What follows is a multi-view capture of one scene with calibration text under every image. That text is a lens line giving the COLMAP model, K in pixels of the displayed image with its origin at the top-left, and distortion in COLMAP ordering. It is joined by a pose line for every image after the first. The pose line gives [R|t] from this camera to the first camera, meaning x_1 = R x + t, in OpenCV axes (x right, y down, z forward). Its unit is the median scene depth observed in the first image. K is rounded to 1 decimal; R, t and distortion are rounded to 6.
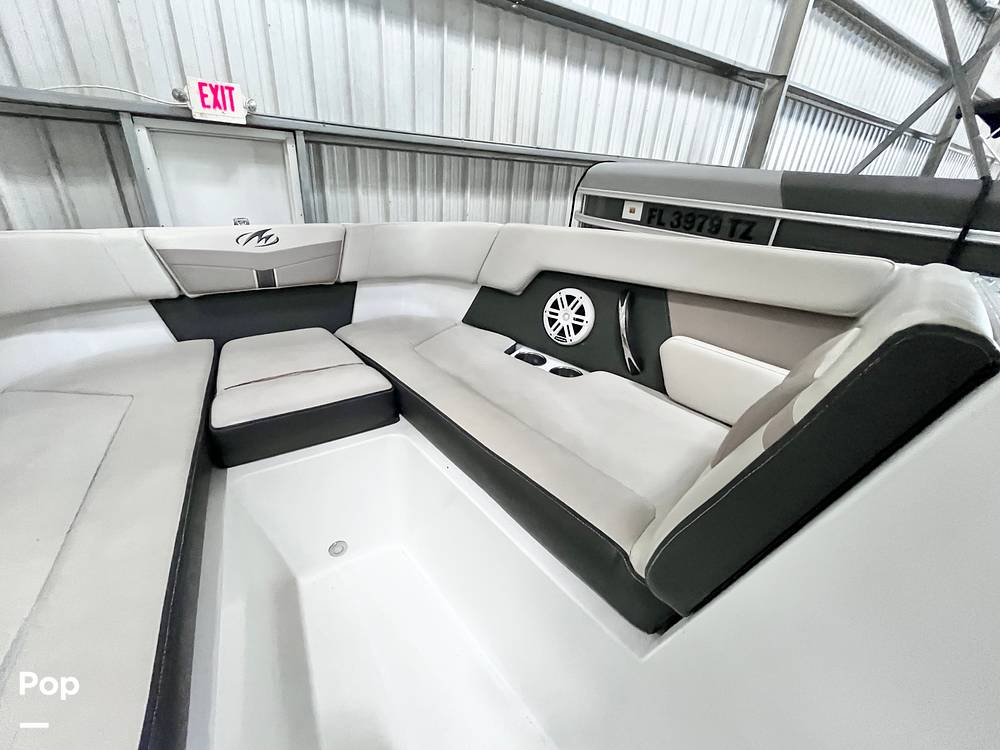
lens RADIAL K [[427.2, 0, 500.0], [0, 427.2, 375.0], [0, 0, 1]] dist [-0.001623, -0.000952]
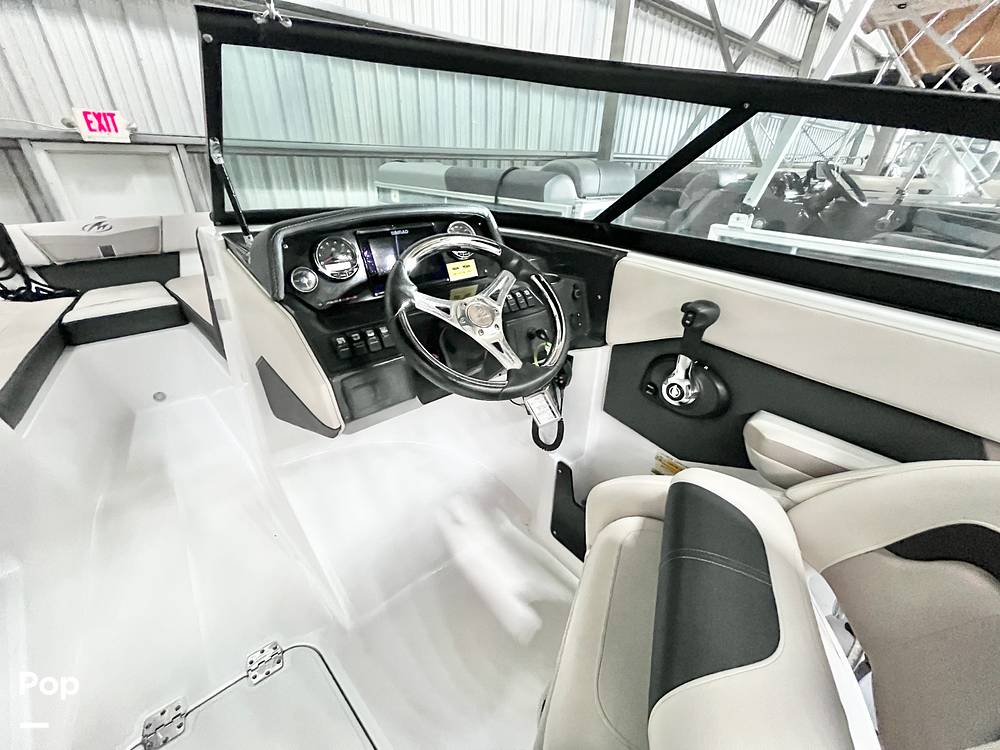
lens RADIAL K [[402.7, 0, 497.3], [0, 402.7, 376.0], [0, 0, 1]] dist [-0.002633, -0.000603]
pose [[0.993596, -0.088365, 0.070413, 0.710120], [0.084924, 0.995109, 0.050461, 0.270163], [-0.074528, -0.044158, 0.996241, -0.608690]]
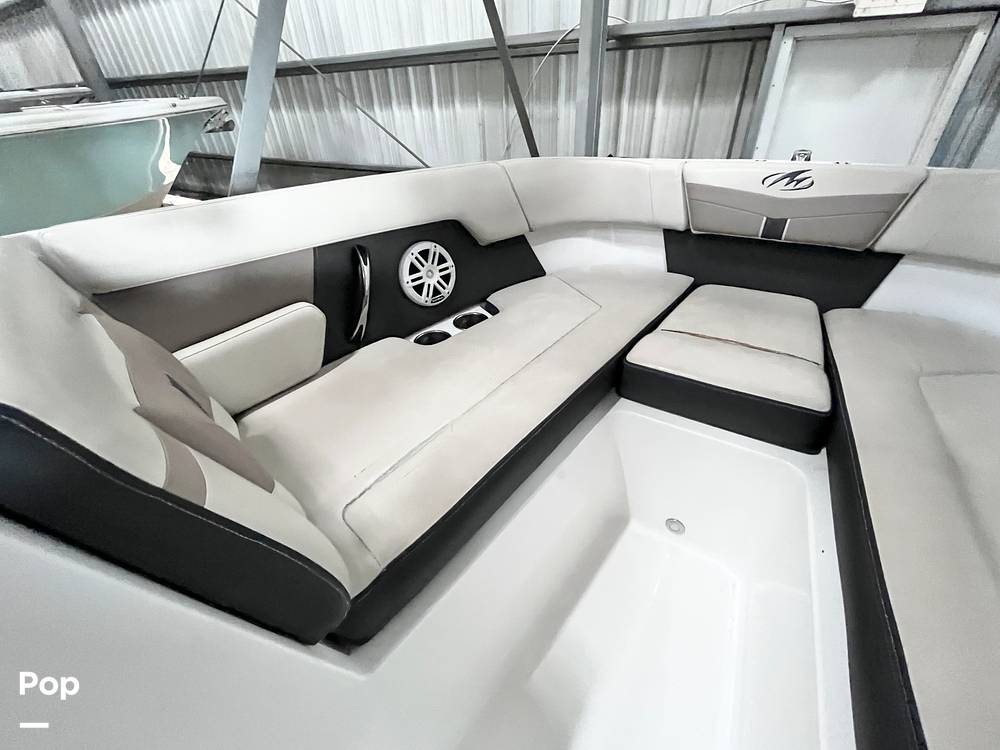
lens RADIAL K [[444.2, 0, 497.3], [0, 444.2, 378.1], [0, 0, 1]] dist [0.000039, 0.000147]
pose [[0.393487, 0.456707, -0.797864, 0.080060], [-0.333027, 0.879742, 0.339333, -0.068201], [0.856890, 0.132187, 0.498263, 0.094195]]
